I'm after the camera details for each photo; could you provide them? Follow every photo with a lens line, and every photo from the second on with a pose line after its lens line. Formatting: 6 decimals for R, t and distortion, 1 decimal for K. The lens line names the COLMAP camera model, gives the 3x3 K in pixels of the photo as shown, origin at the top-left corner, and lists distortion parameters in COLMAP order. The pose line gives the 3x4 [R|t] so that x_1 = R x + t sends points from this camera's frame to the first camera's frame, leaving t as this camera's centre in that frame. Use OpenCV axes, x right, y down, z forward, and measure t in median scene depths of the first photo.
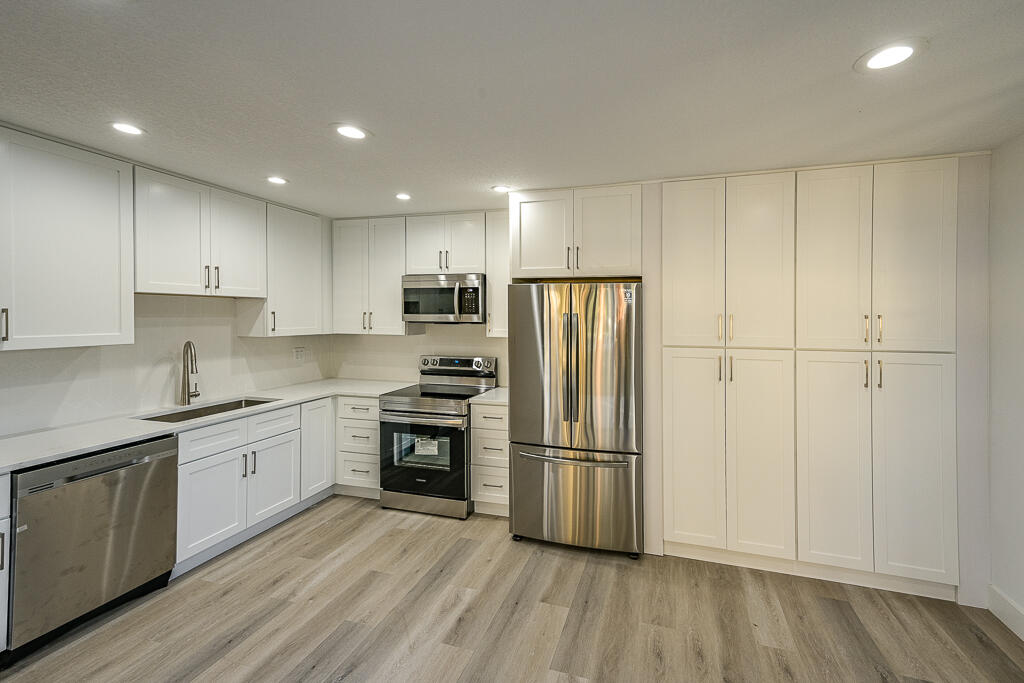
lens RADIAL K [[424.4, 0, 549.8], [0, 424.4, 317.1], [0, 0, 1]] dist [0.016848, 0.000376]
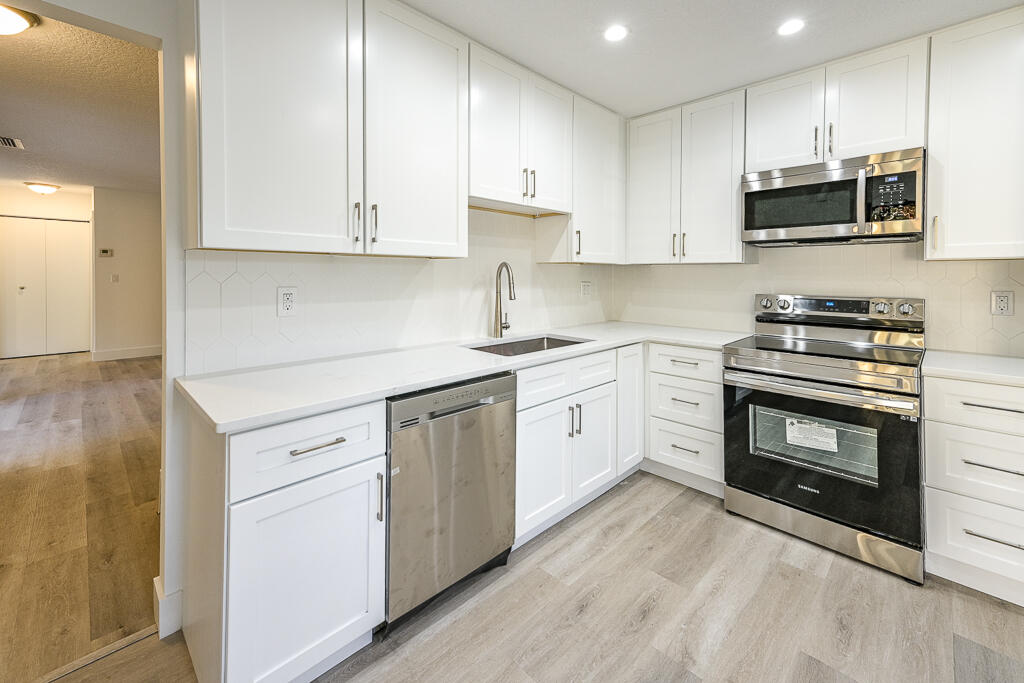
lens RADIAL K [[423.2, 0, 514.9], [0, 423.2, 277.5], [0, 0, 1]] dist [0.016509, 0.000325]
pose [[0.877886, 0.005968, -0.478832, -0.412428], [-0.004781, 0.999982, 0.003698, 0.081556], [0.478845, -0.000958, 0.877899, 0.271010]]
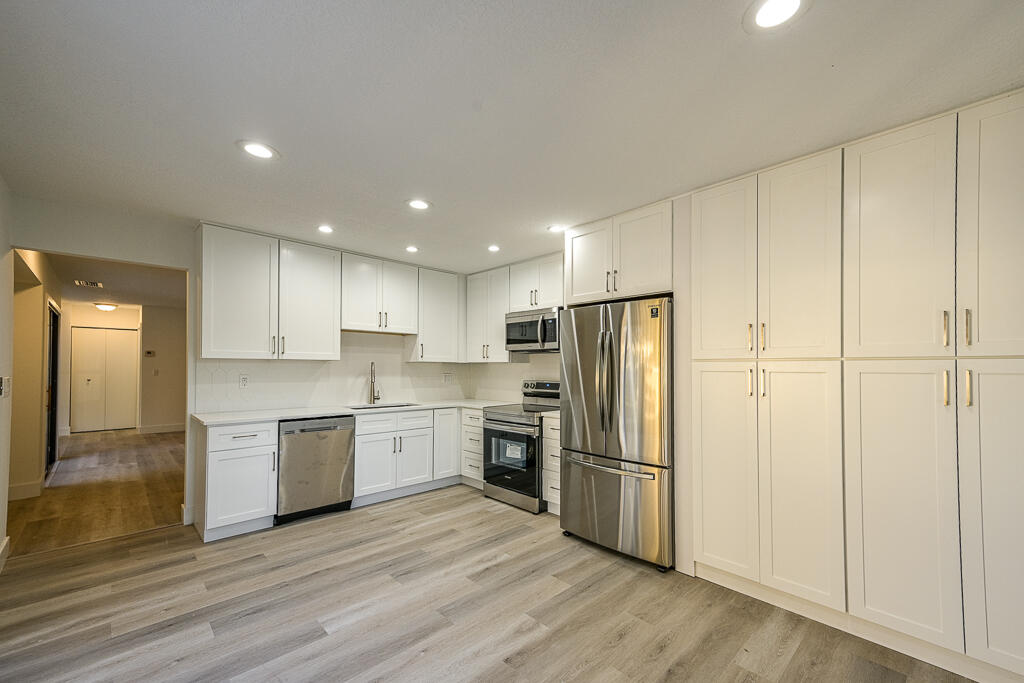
lens RADIAL K [[416.6, 0, 520.6], [0, 416.6, 364.9], [0, 0, 1]] dist [0.018350, -0.000001]
pose [[0.863939, -0.003497, -0.503584, 0.364407], [-0.004340, 0.999887, -0.014387, 0.083620], [0.503578, 0.014615, 0.863826, -0.025492]]
